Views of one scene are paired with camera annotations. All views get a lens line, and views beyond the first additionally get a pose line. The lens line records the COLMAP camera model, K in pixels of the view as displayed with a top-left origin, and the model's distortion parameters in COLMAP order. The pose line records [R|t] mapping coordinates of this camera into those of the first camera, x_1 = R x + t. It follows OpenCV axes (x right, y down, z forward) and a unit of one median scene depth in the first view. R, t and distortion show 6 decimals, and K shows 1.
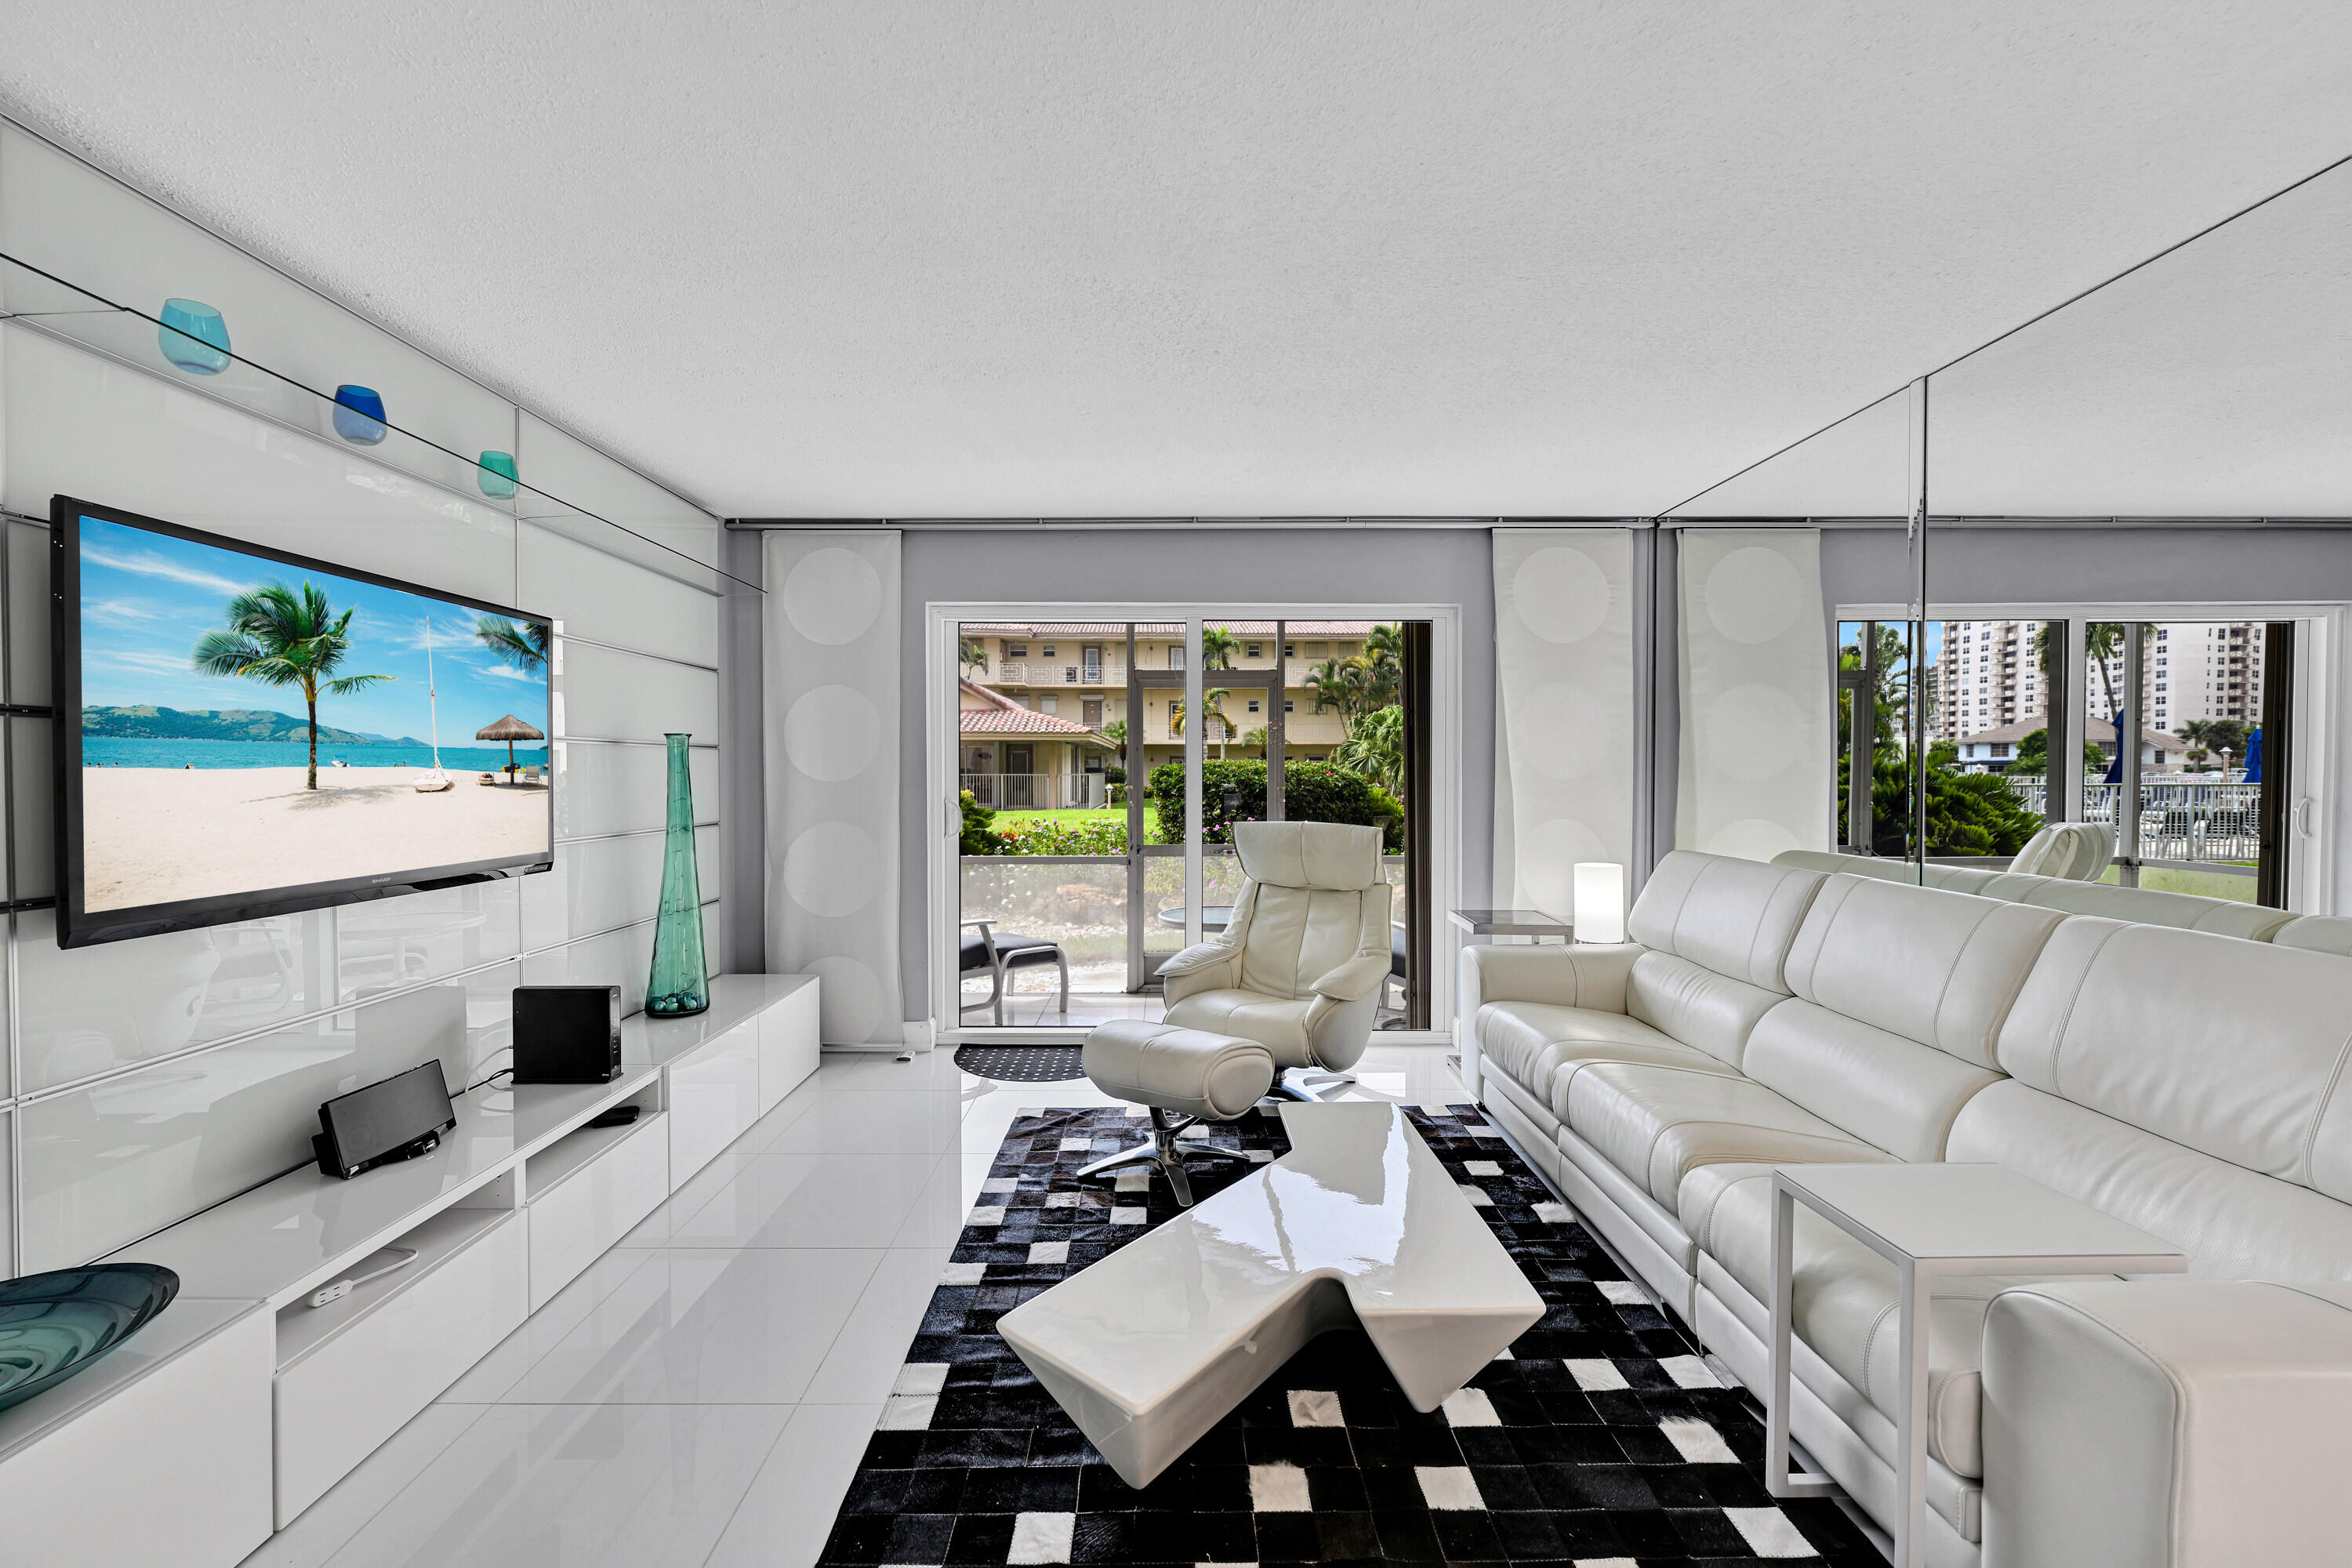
lens RADIAL K [[928.6, 0, 1172.6], [0, 928.6, 784.0], [0, 0, 1]] dist [0.000496, -0.000095]
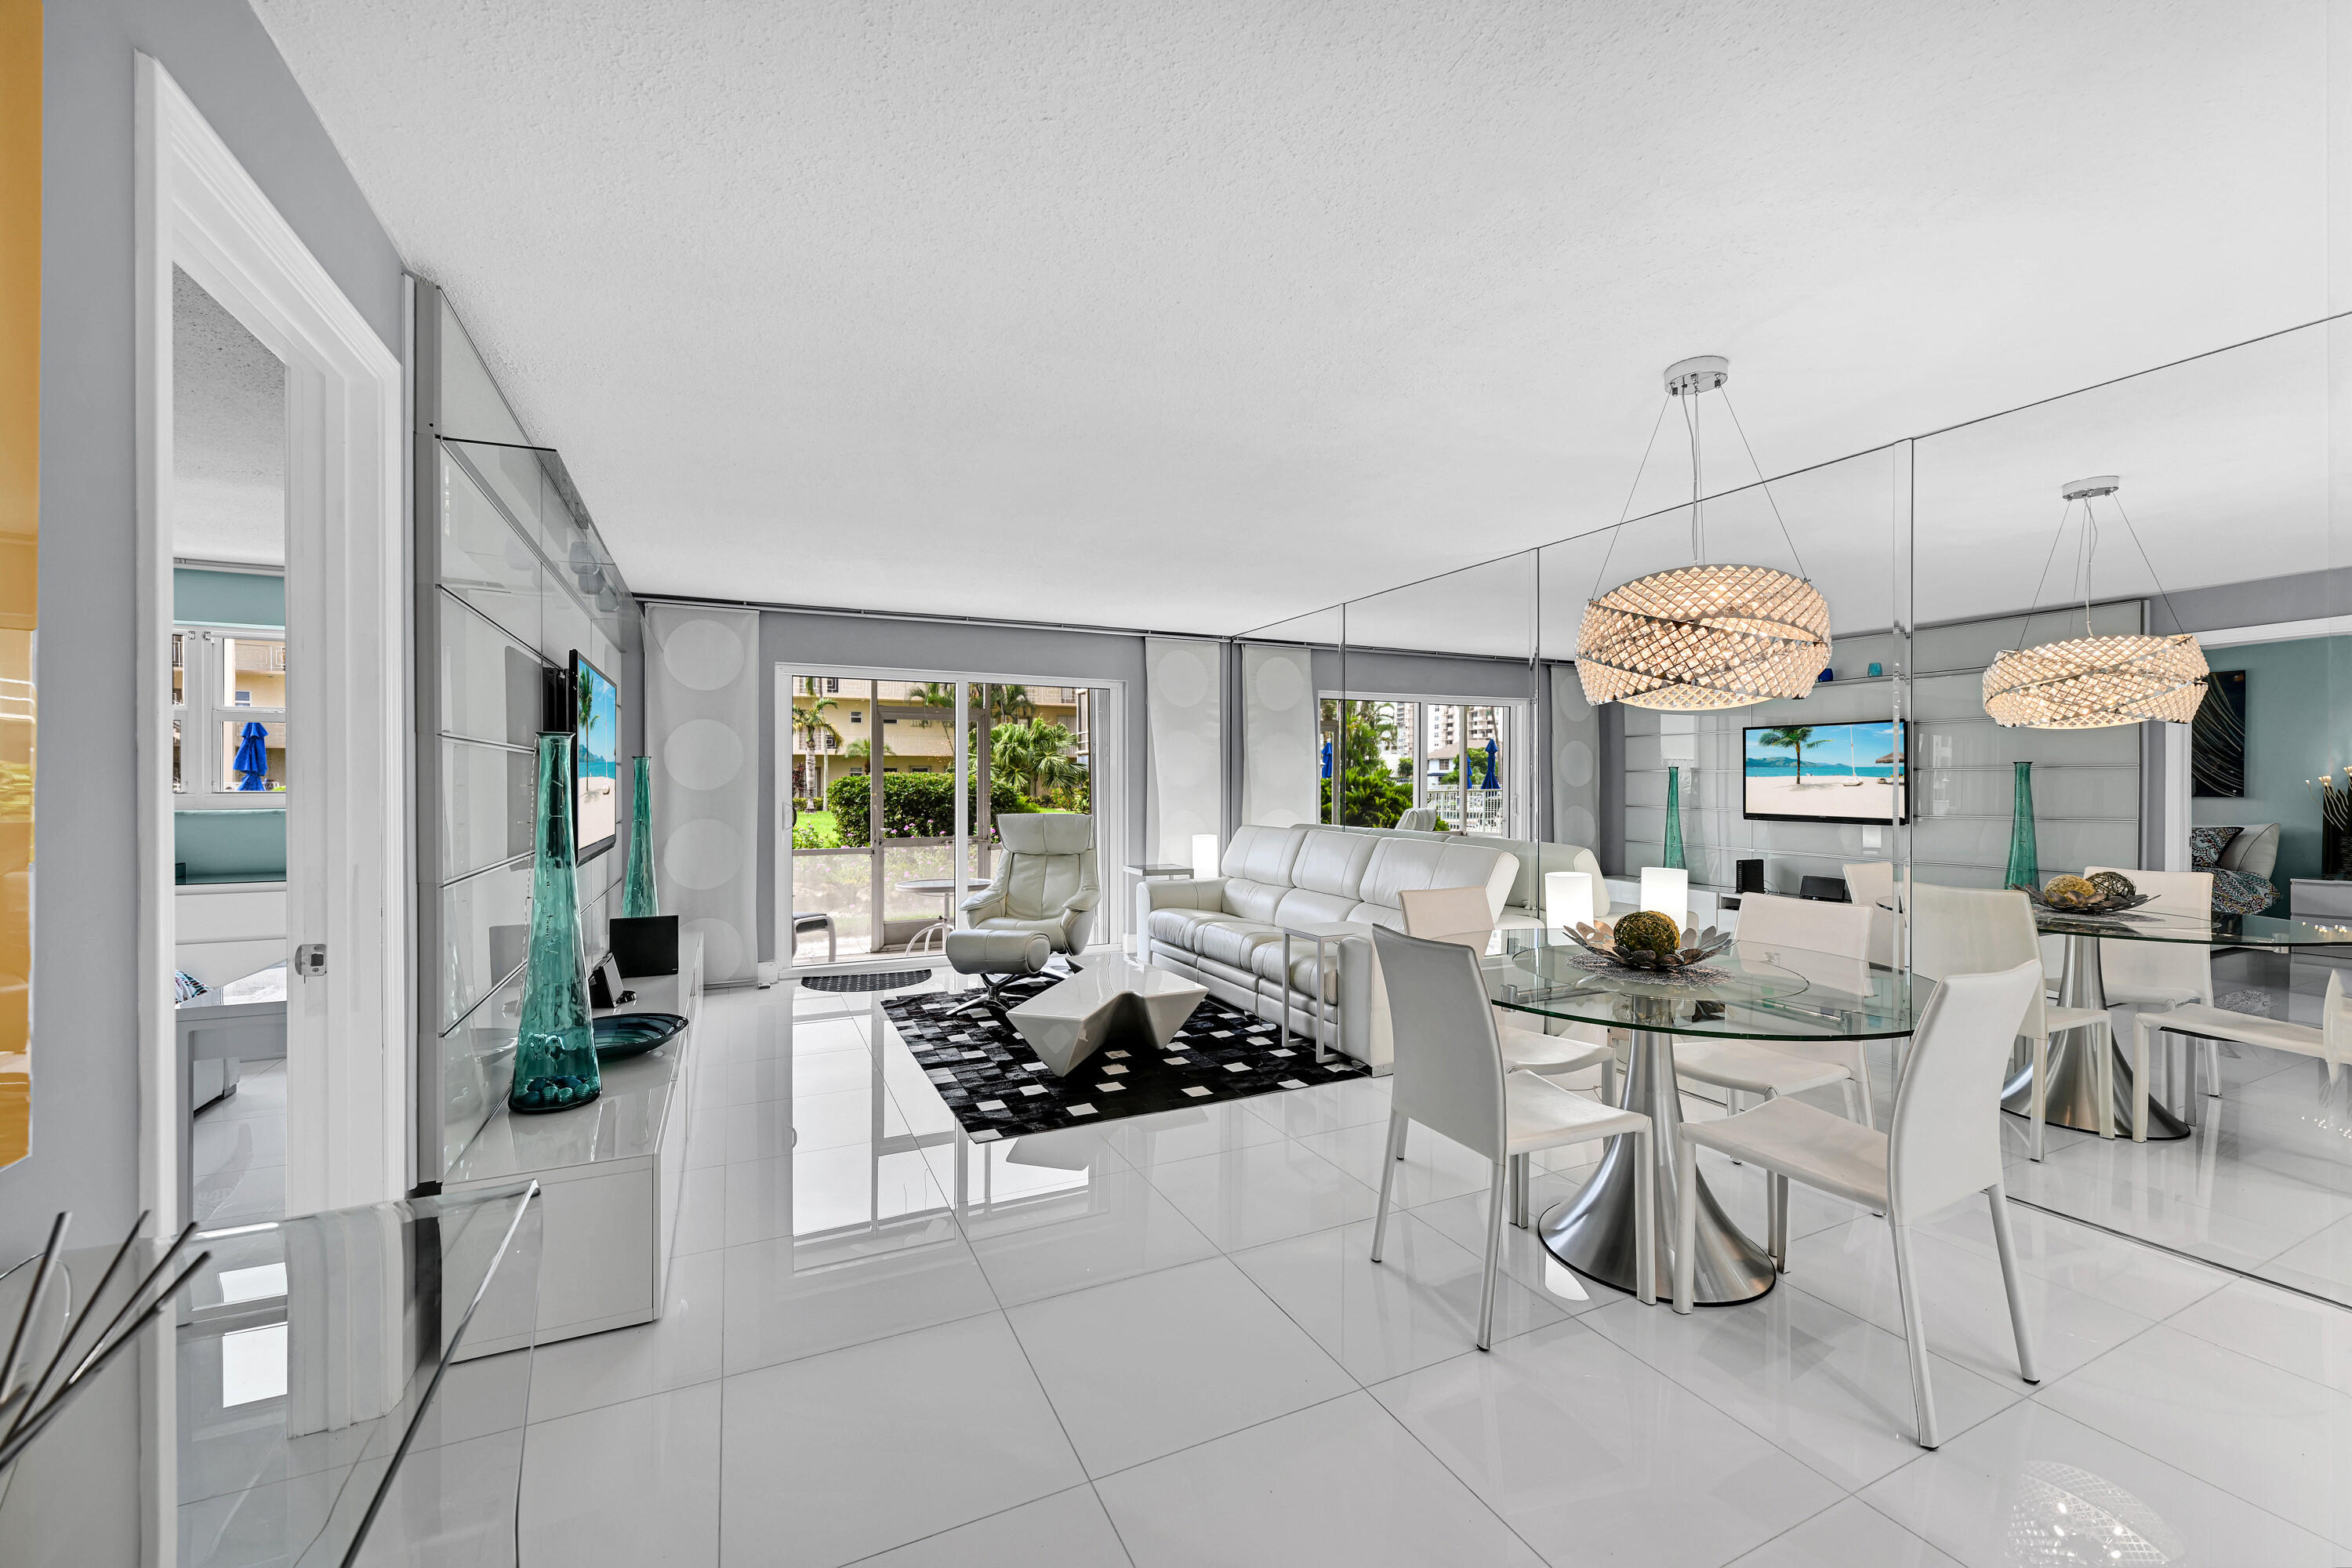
lens RADIAL K [[928.6, 0, 1172.6], [0, 928.6, 784.0], [0, 0, 1]] dist [0.000496, -0.000095]
pose [[0.905575, 0.000284, 0.424187, -0.334166], [0.004794, 0.999929, -0.010903, 0.007429], [-0.424160, 0.011907, 0.905509, -0.554240]]
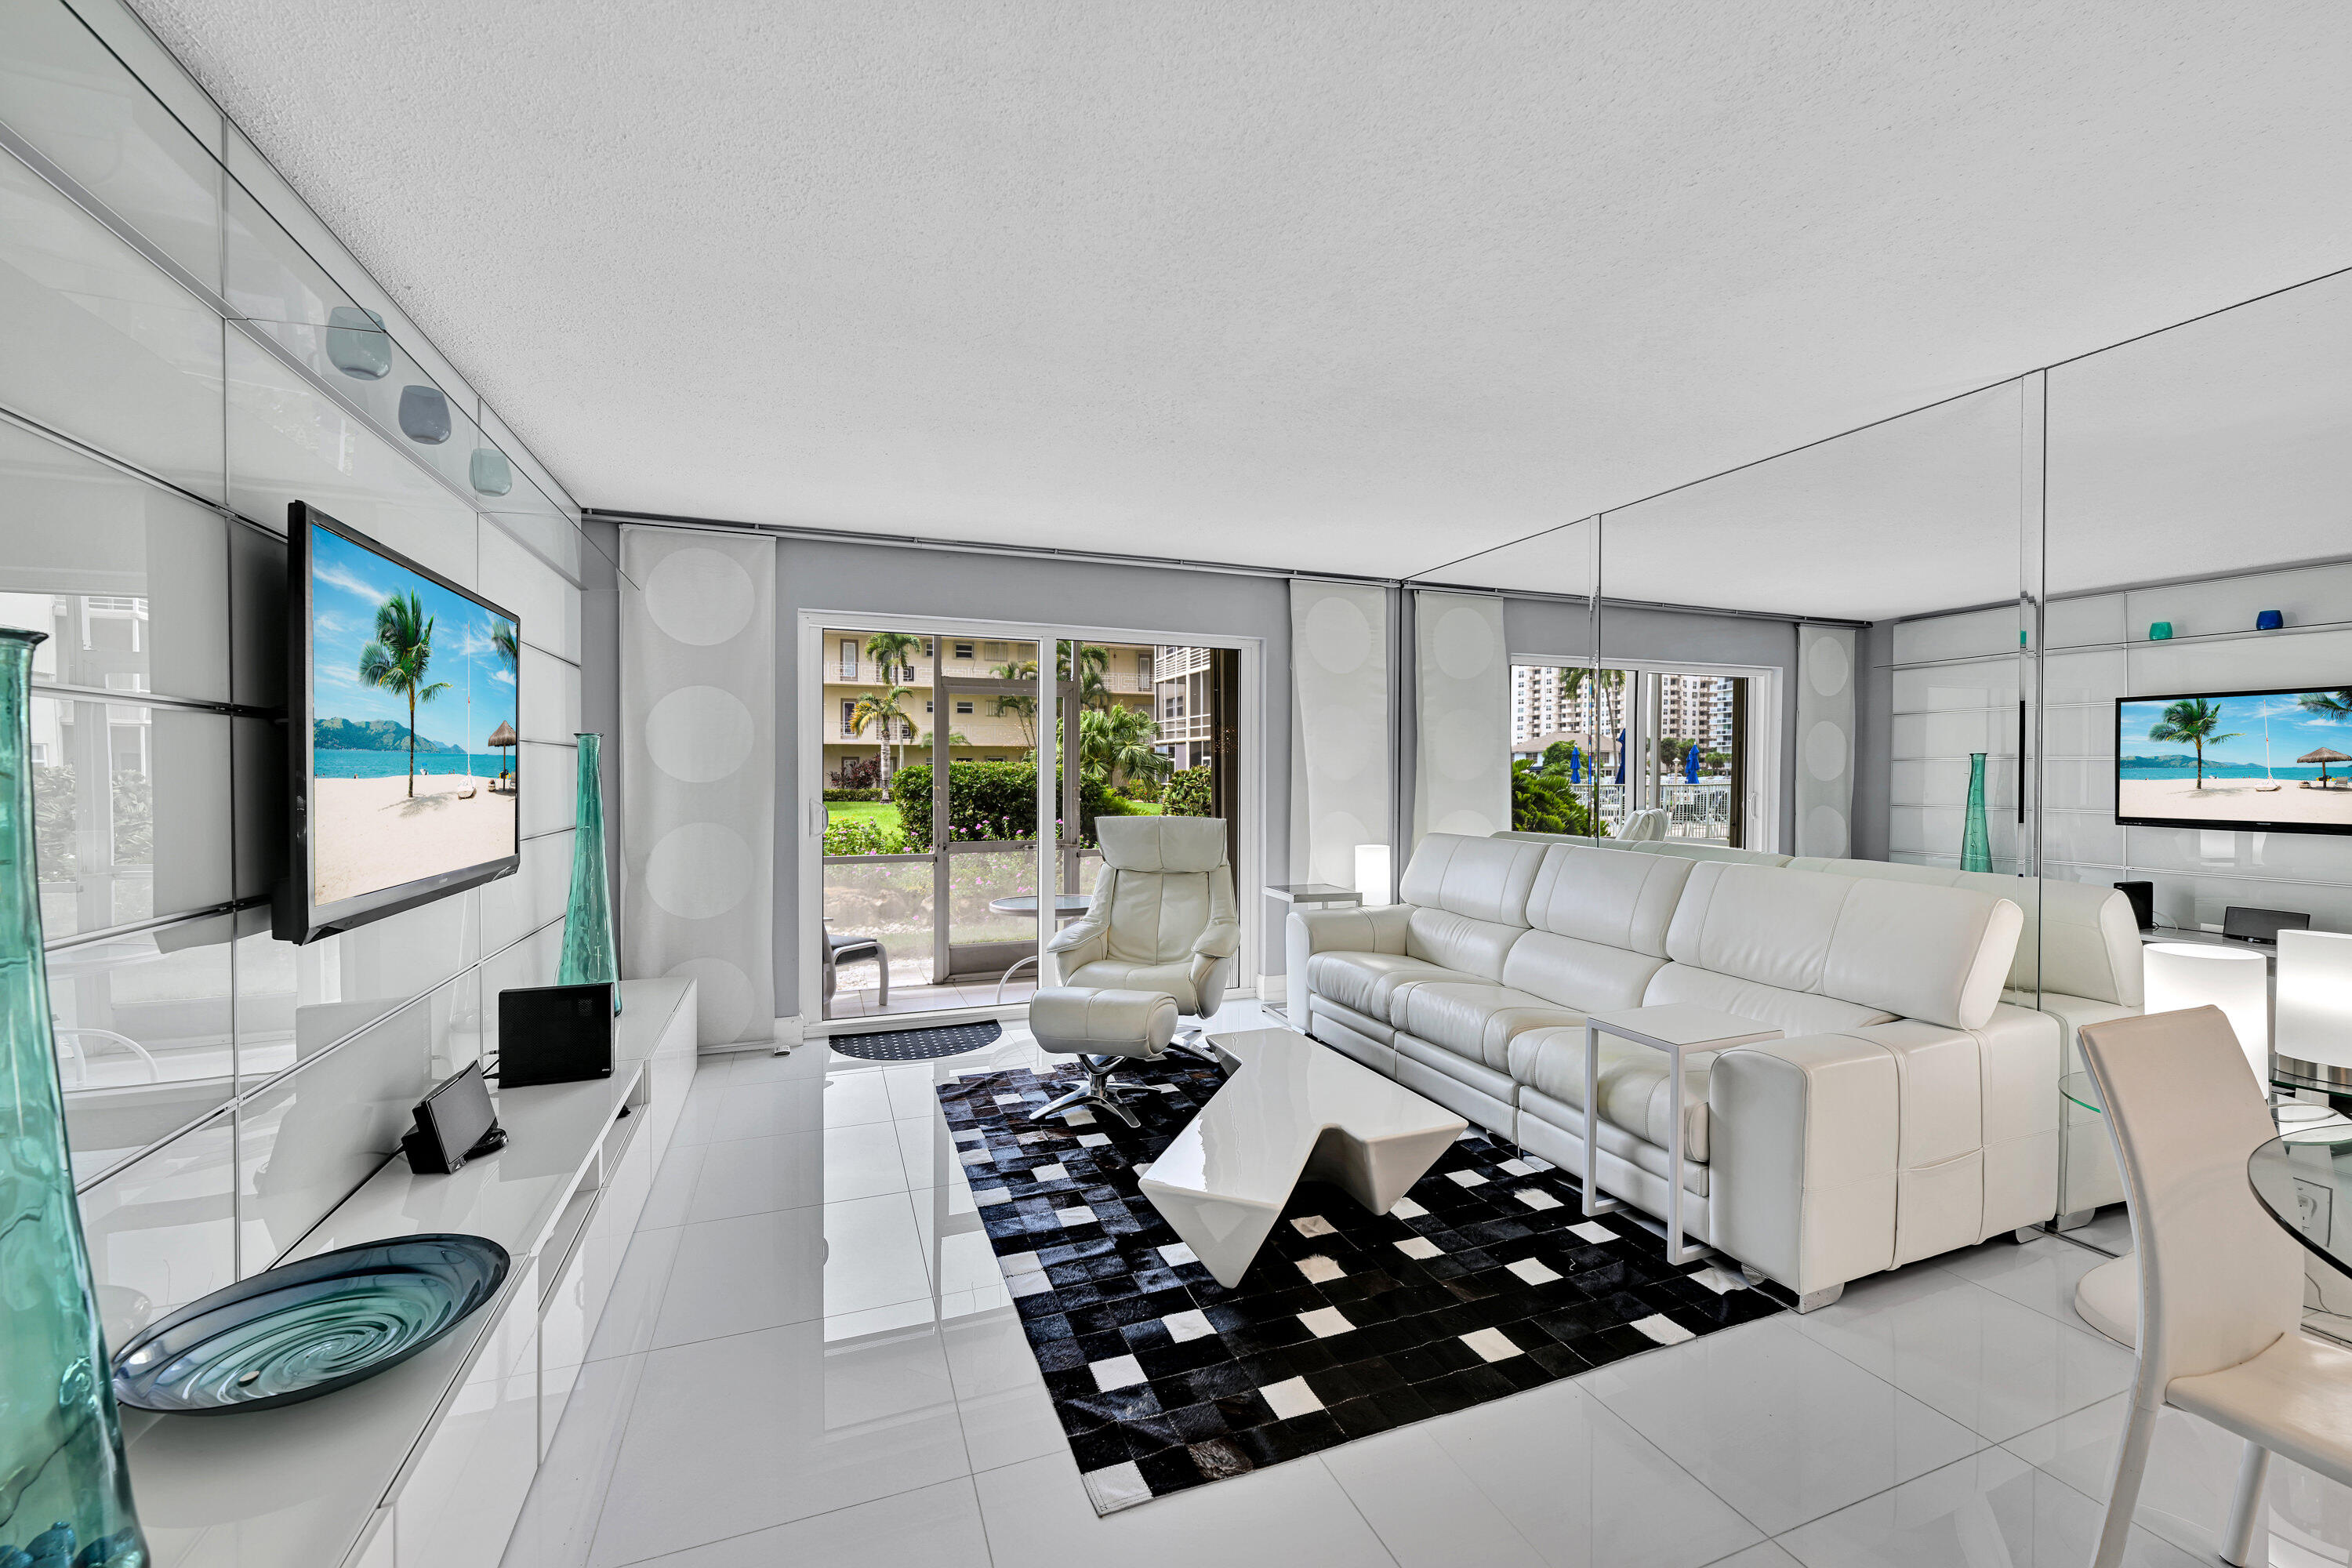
lens RADIAL K [[928.6, 0, 1172.6], [0, 928.6, 784.0], [0, 0, 1]] dist [0.000496, -0.000095]
pose [[0.935659, -0.001203, 0.352902, -0.253414], [0.001849, 0.999997, -0.001494, 0.001421], [-0.352899, 0.002050, 0.935659, -0.113843]]
